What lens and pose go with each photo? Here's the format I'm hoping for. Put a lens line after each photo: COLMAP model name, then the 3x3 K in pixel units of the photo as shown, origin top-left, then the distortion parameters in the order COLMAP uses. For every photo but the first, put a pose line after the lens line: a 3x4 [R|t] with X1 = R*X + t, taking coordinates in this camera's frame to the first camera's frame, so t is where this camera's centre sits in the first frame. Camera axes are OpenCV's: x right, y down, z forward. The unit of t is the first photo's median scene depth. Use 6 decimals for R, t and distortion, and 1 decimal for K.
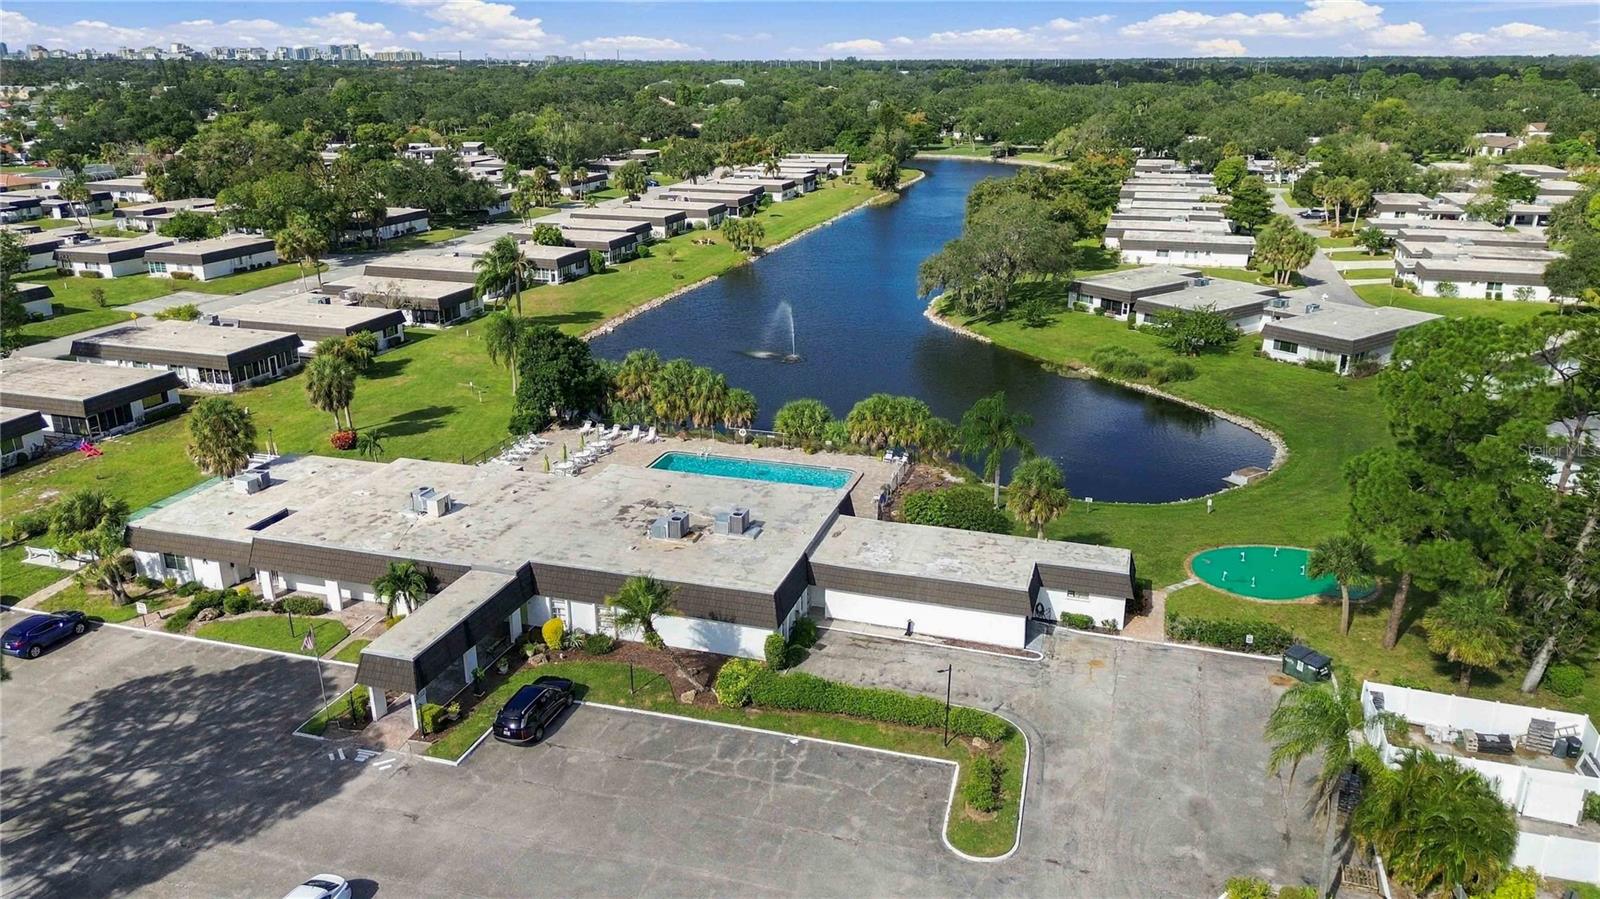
lens RADIAL K [[1128.5, 0, 800.3], [0, 1128.5, 482.4], [0, 0, 1]] dist [0.087208, -0.096411]
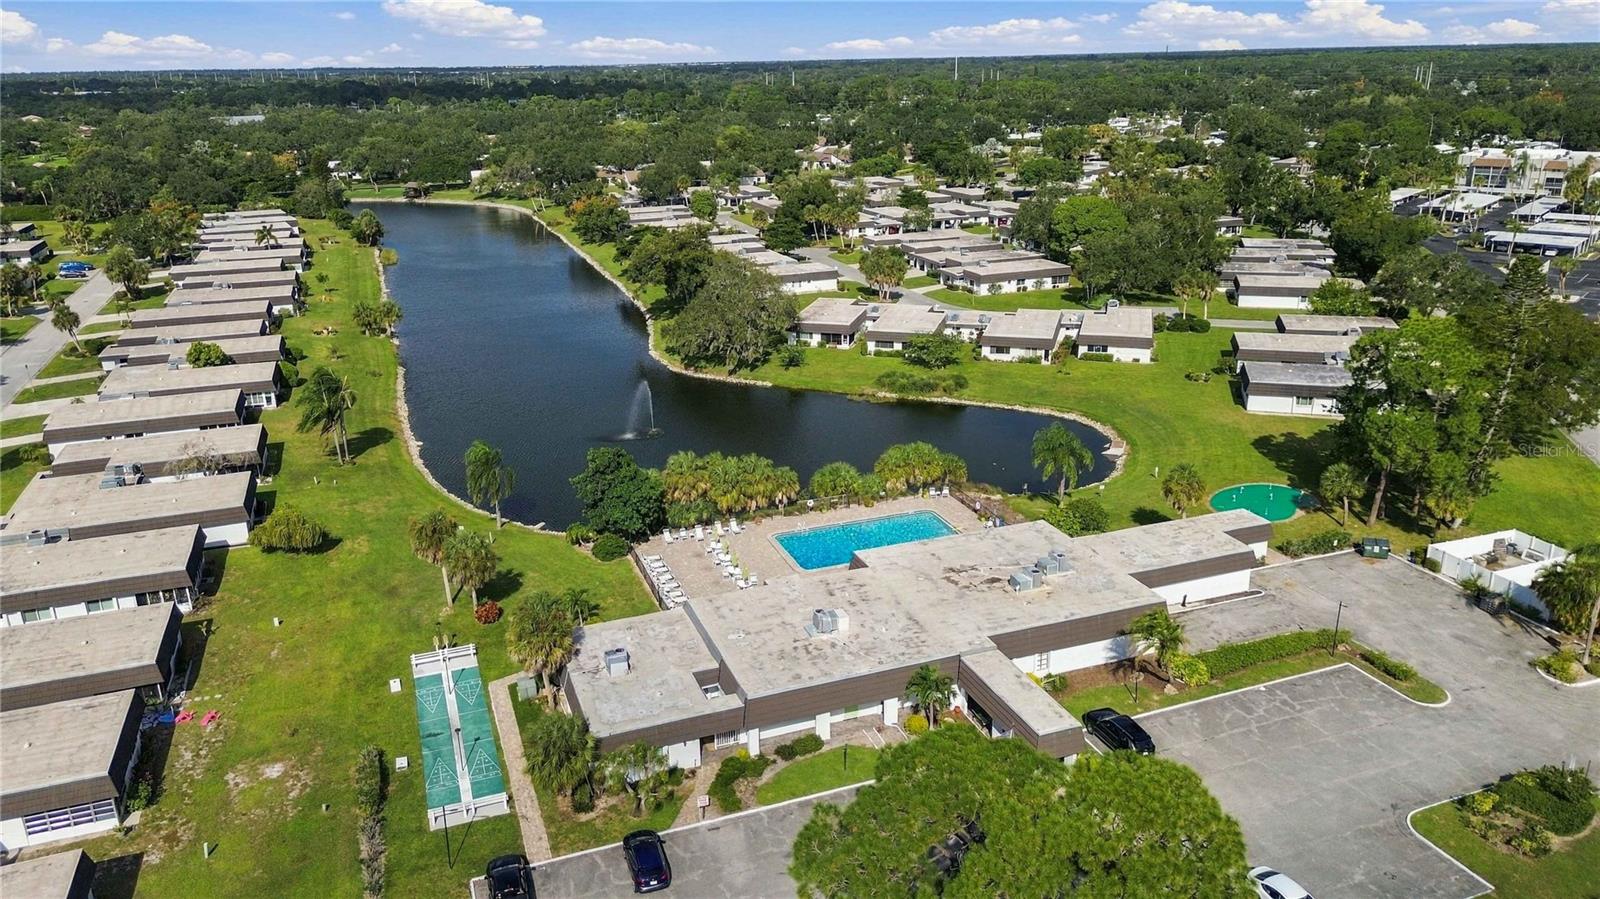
lens RADIAL K [[1128.5, 0, 800.3], [0, 1128.5, 482.4], [0, 0, 1]] dist [0.087208, -0.096411]
pose [[0.790483, -0.227831, 0.568533, -0.378624], [0.230674, 0.970635, 0.068240, -0.078556], [-0.567385, 0.077203, 0.819825, 0.043357]]
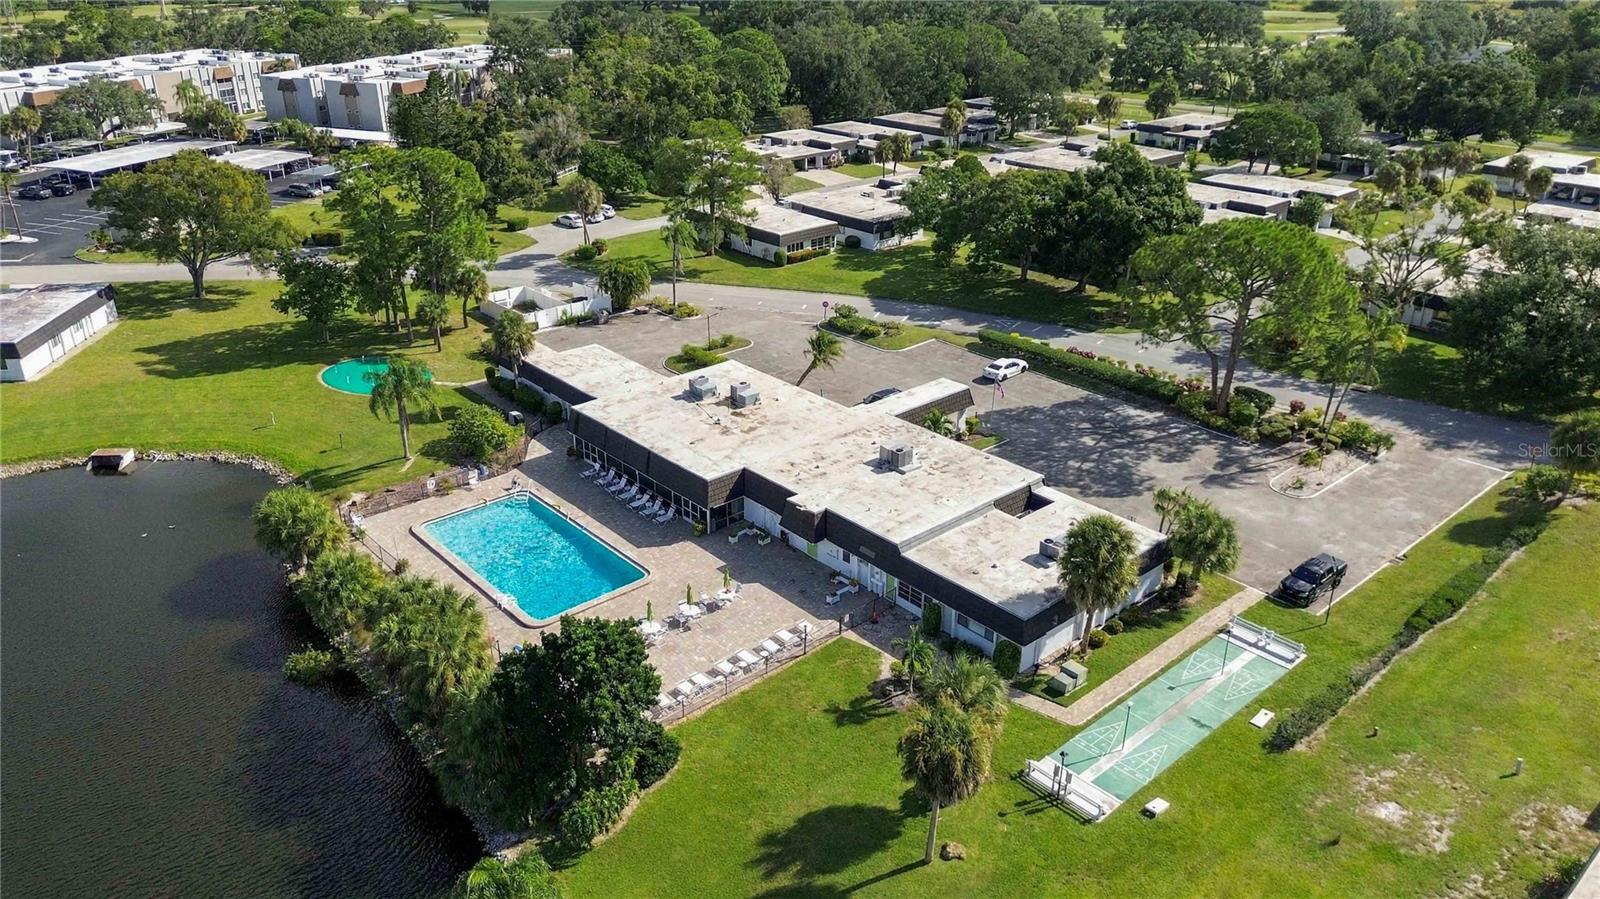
lens RADIAL K [[1128.5, 0, 800.3], [0, 1128.5, 482.4], [0, 0, 1]] dist [0.087208, -0.096411]
pose [[-0.857975, -0.226084, 0.461264, -0.305217], [0.174277, 0.716576, 0.675386, -0.291293], [-0.483225, 0.659853, -0.575403, 0.683360]]
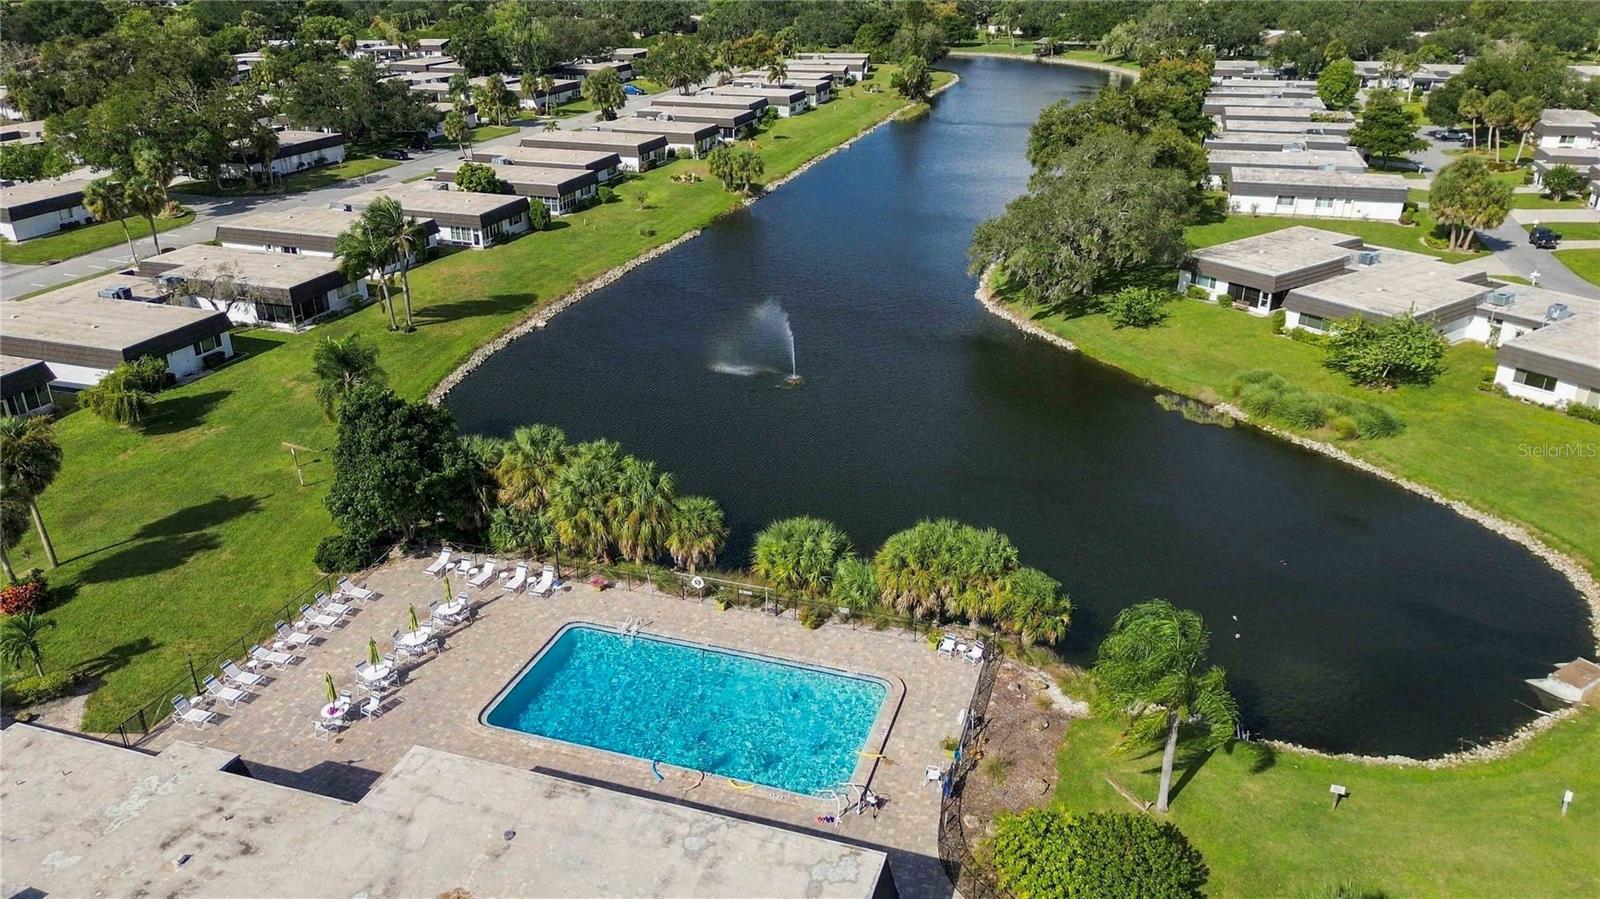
lens RADIAL K [[1123.9, 0, 798.4], [0, 1123.9, 479.9], [0, 0, 1]] dist [0.060679, -0.045660]
pose [[0.999881, 0.004502, -0.014779, 0.005455], [-0.003197, 0.996189, 0.087163, -0.081693], [0.015115, -0.087105, 0.996084, 0.228790]]
